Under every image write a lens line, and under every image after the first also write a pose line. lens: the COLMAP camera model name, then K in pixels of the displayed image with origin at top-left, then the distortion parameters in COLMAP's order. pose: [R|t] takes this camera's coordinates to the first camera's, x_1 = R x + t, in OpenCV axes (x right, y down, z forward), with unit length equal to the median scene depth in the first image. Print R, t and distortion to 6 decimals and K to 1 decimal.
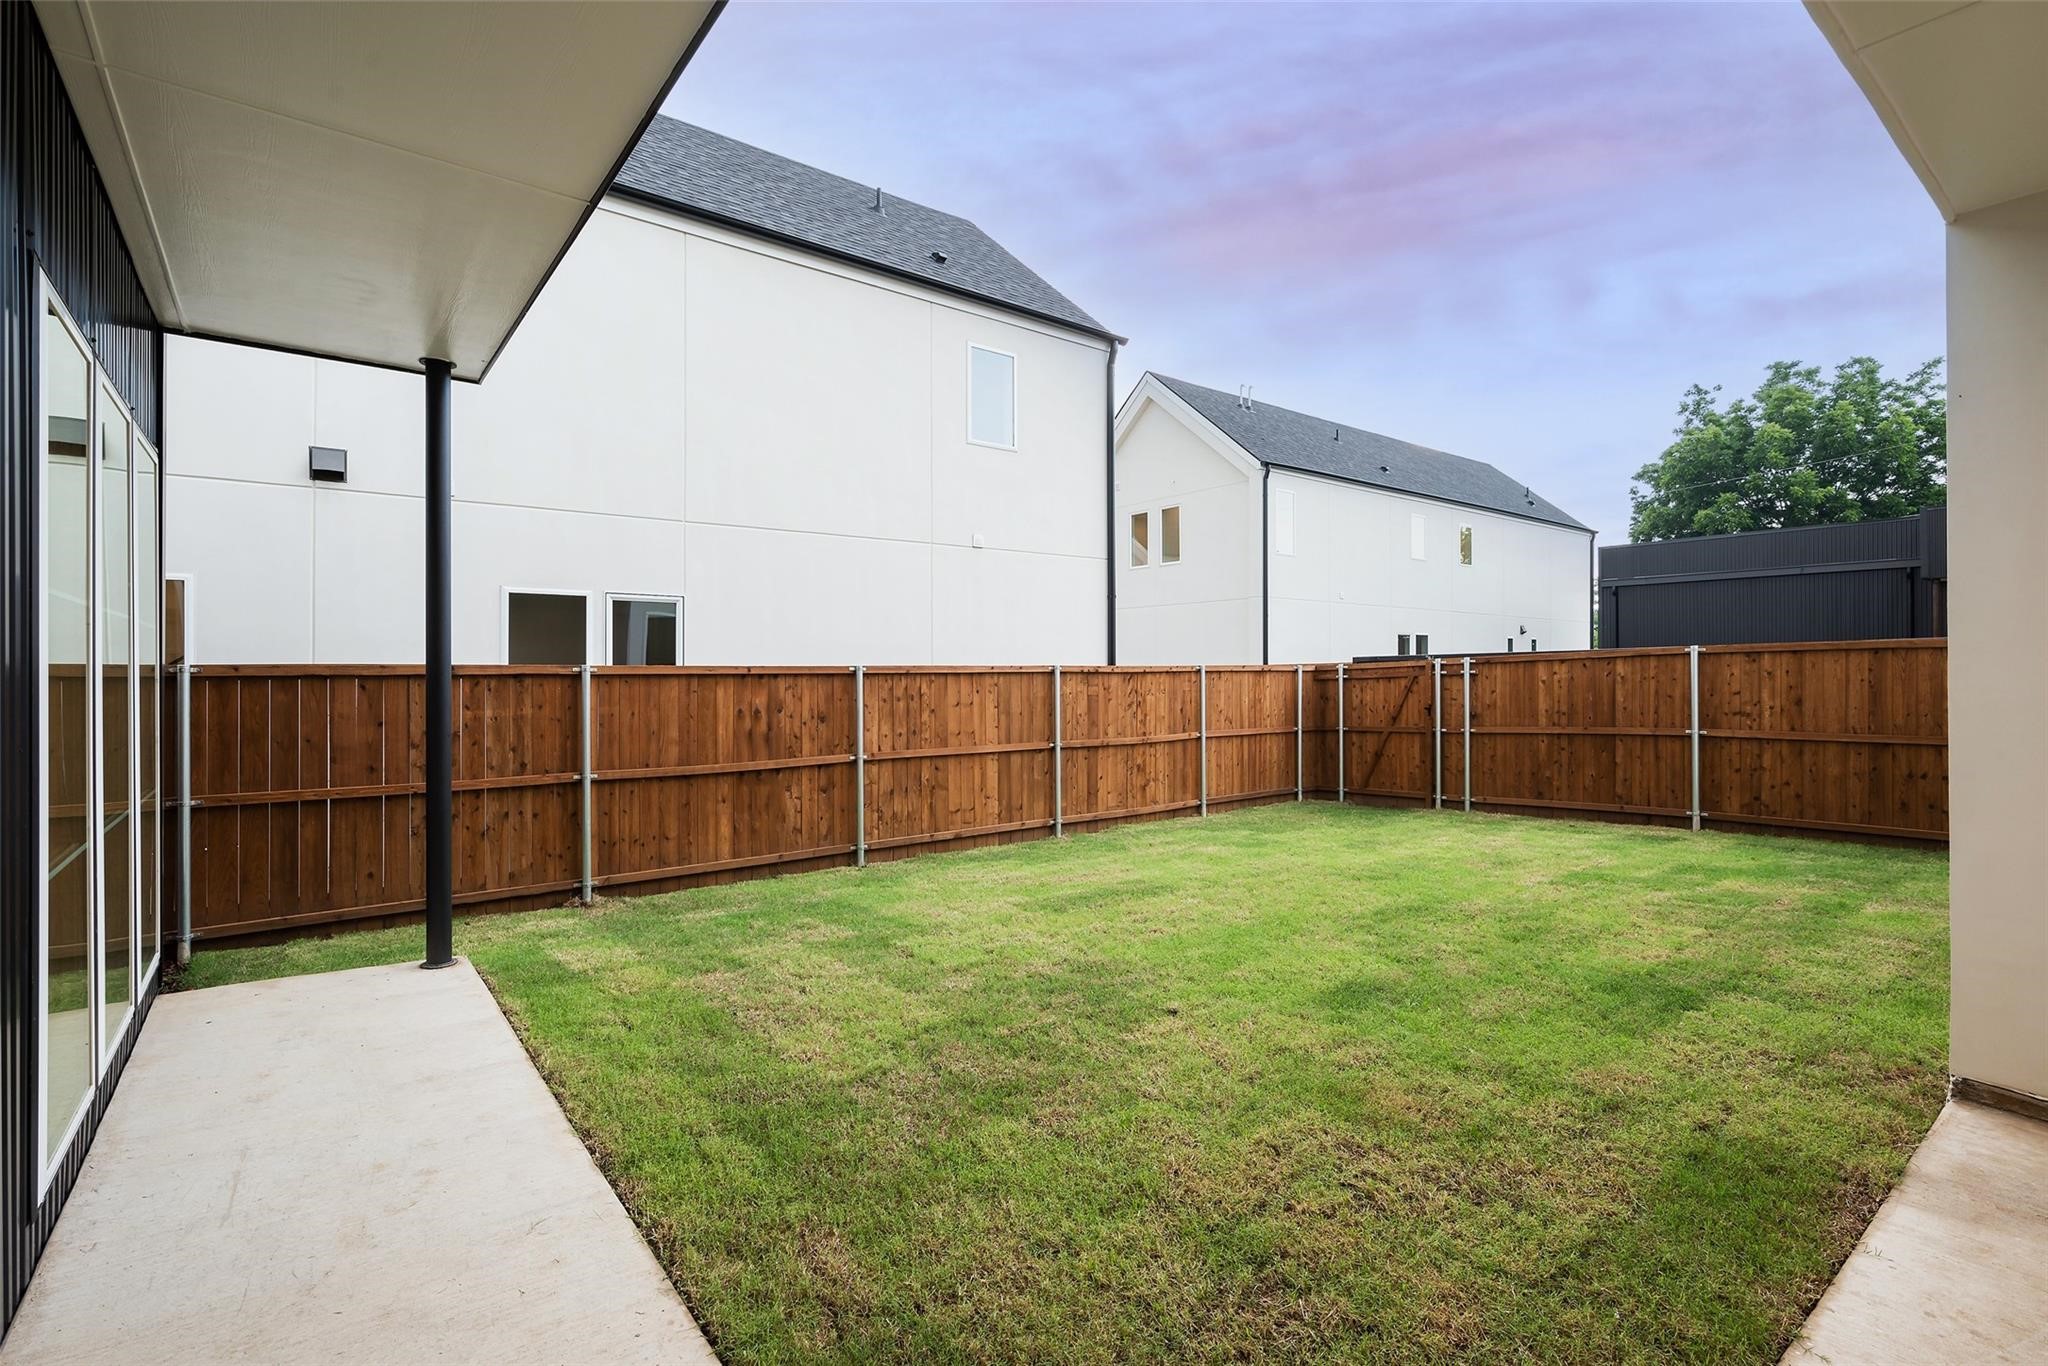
lens RADIAL K [[940.8, 0, 1023.6], [0, 940.8, 672.7], [0, 0, 1]] dist [0.001366, 0.000306]
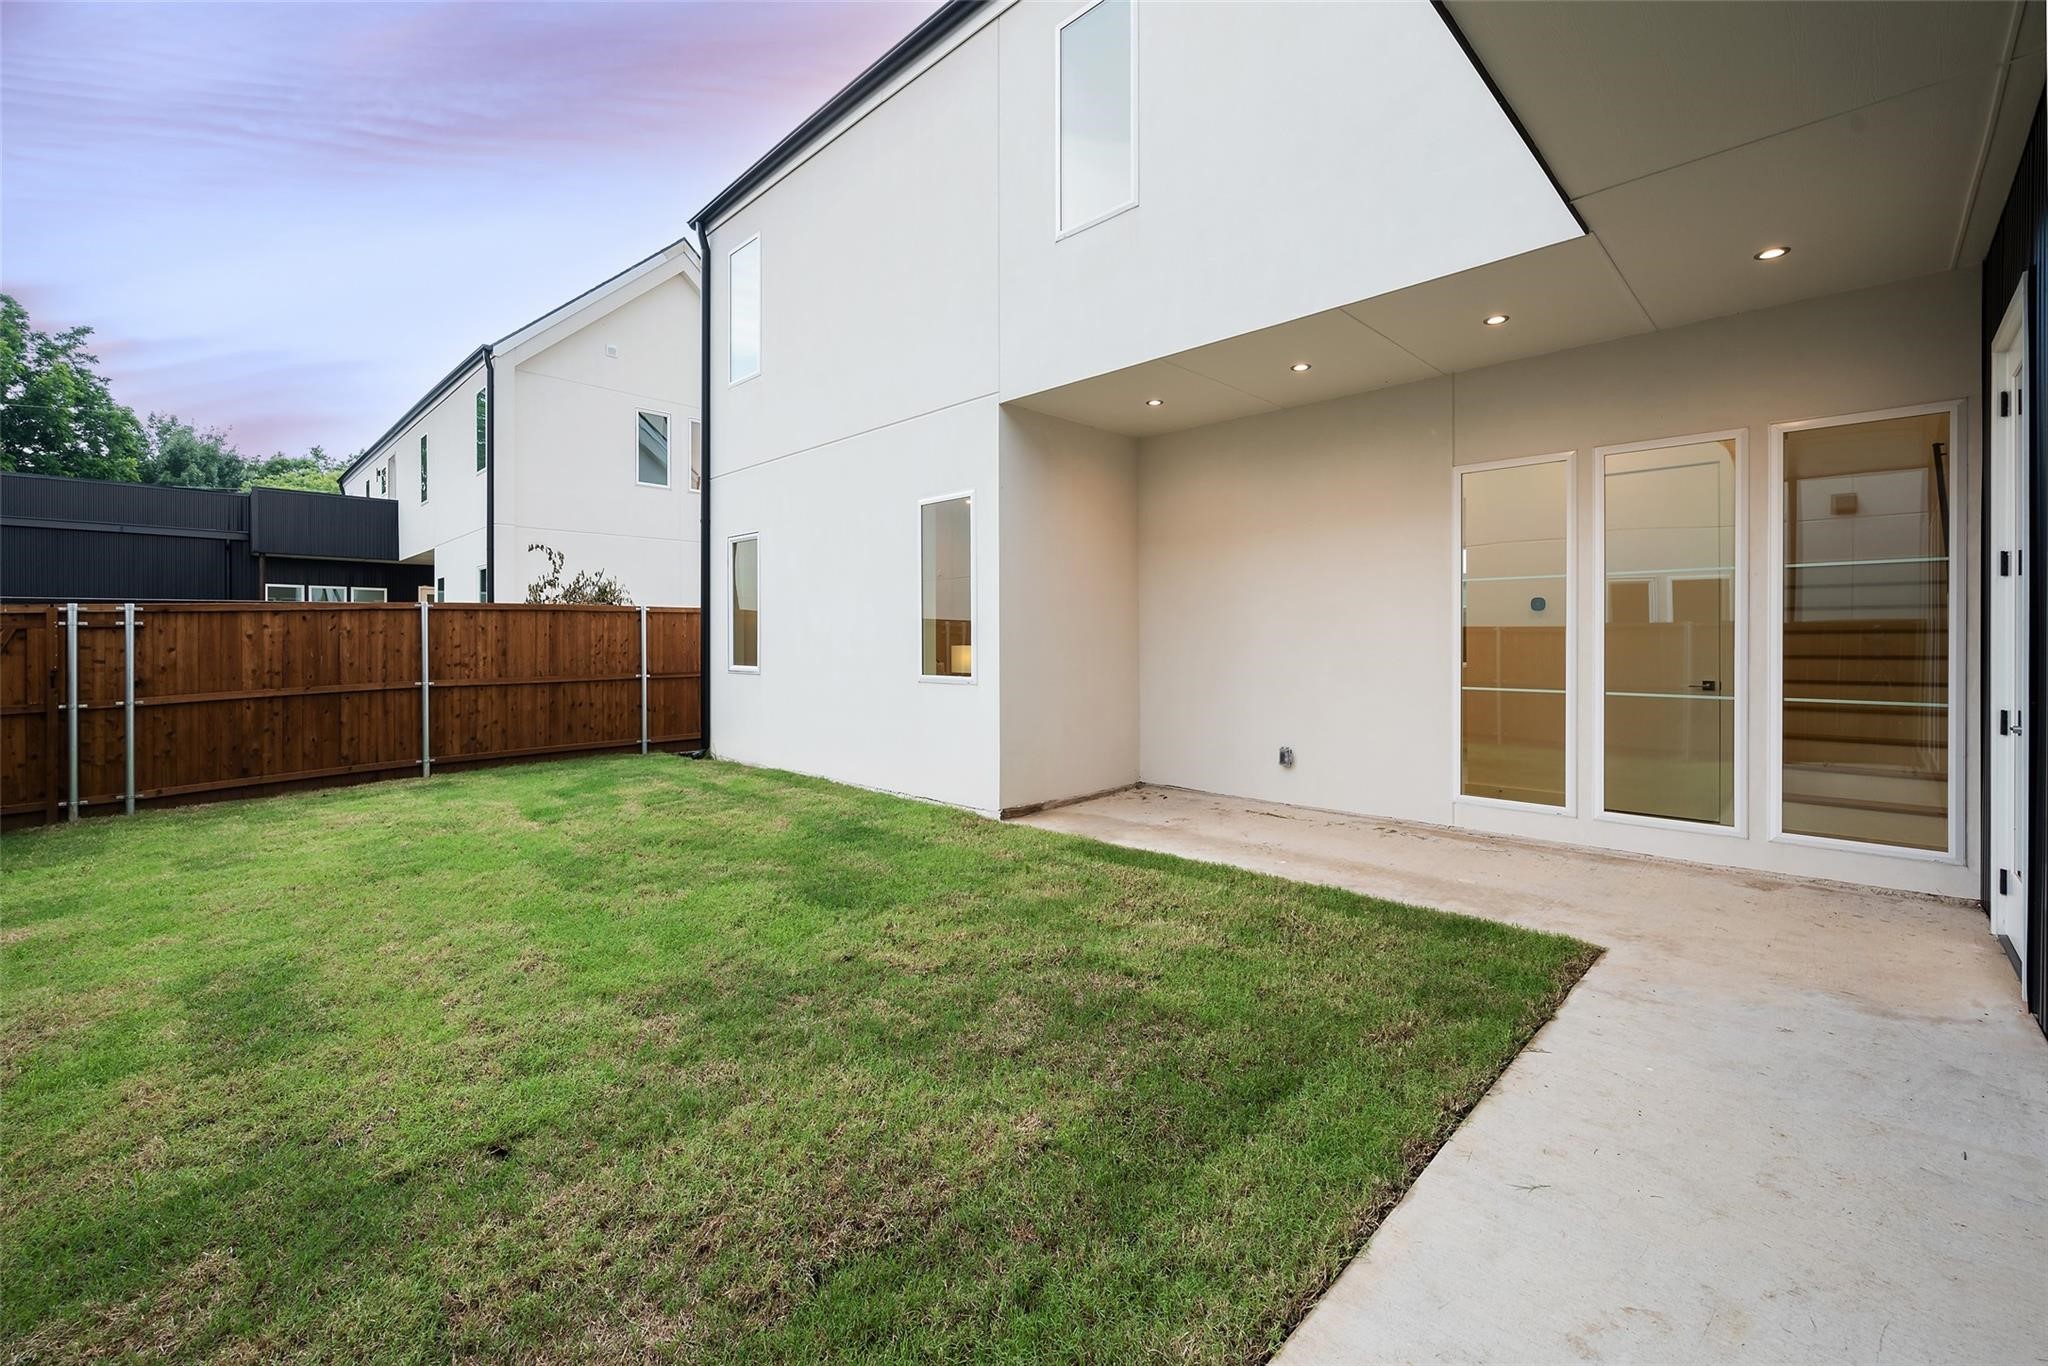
lens RADIAL K [[884.6, 0, 1047.6], [0, 884.6, 646.5], [0, 0, 1]] dist [-0.001223, -0.000024]
pose [[-0.160503, -0.002530, 0.987032, -0.376705], [0.006051, 0.999975, 0.003547, 0.022009], [-0.987017, 0.006542, -0.160484, 0.470696]]
